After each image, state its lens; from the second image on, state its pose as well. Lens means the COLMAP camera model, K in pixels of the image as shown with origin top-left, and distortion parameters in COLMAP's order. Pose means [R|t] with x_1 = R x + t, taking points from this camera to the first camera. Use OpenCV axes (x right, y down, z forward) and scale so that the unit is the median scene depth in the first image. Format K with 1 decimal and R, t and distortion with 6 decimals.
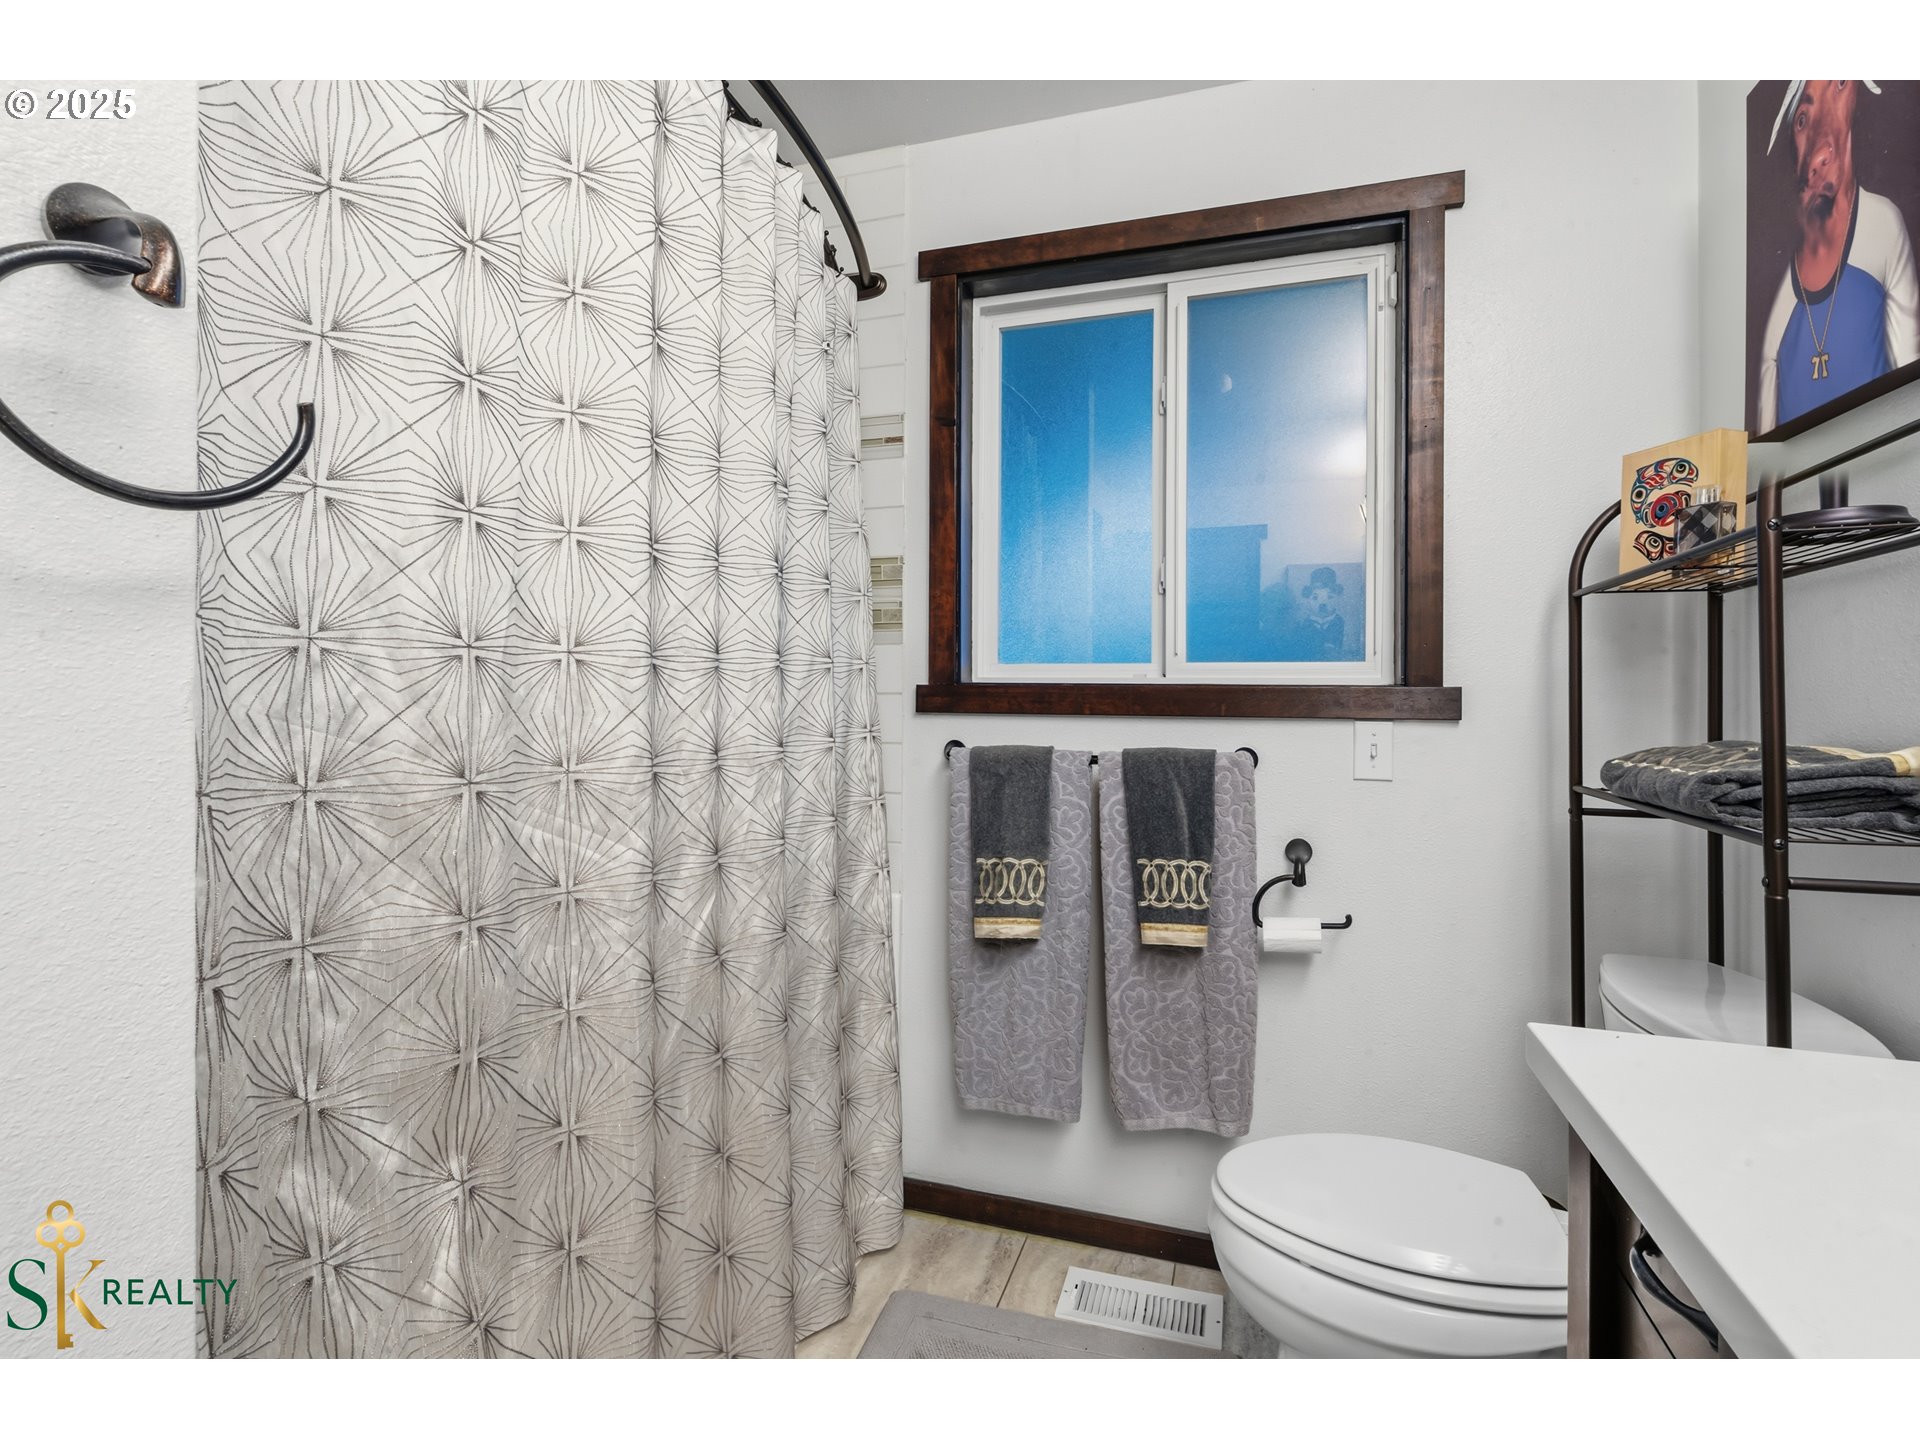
lens RADIAL K [[897.1, 0, 970.9], [0, 897.1, 701.3], [0, 0, 1]] dist [-0.002862, 0.000077]
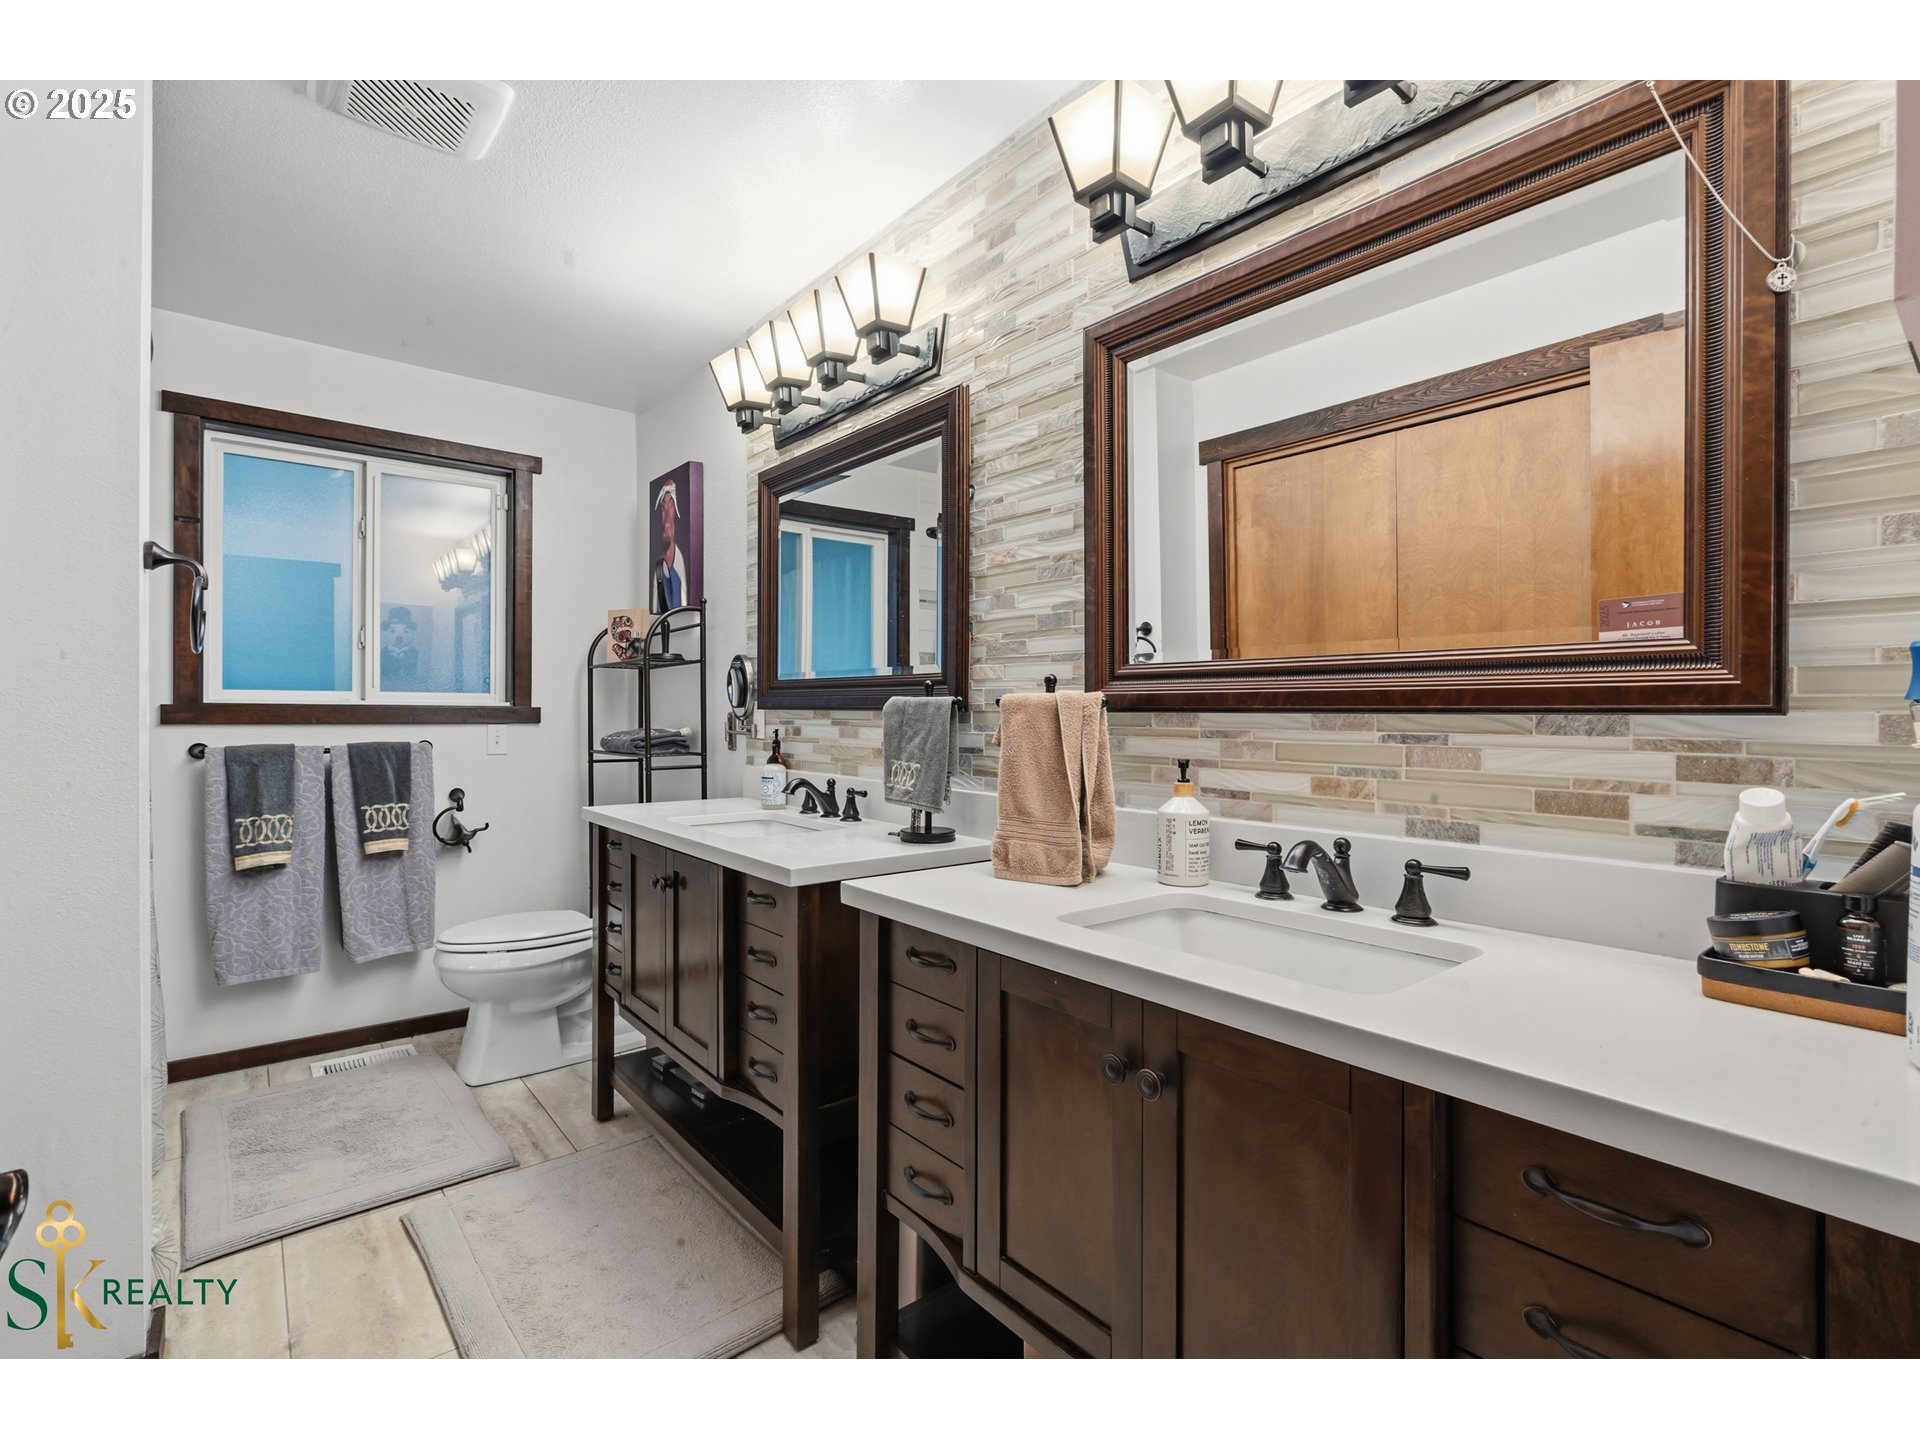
lens RADIAL K [[897.1, 0, 970.9], [0, 897.1, 701.3], [0, 0, 1]] dist [-0.002862, 0.000077]
pose [[0.541932, 0.008633, 0.840378, -0.623511], [0.008828, 0.999834, -0.015964, 0.012006], [-0.840376, 0.016070, 0.541766, -0.911287]]
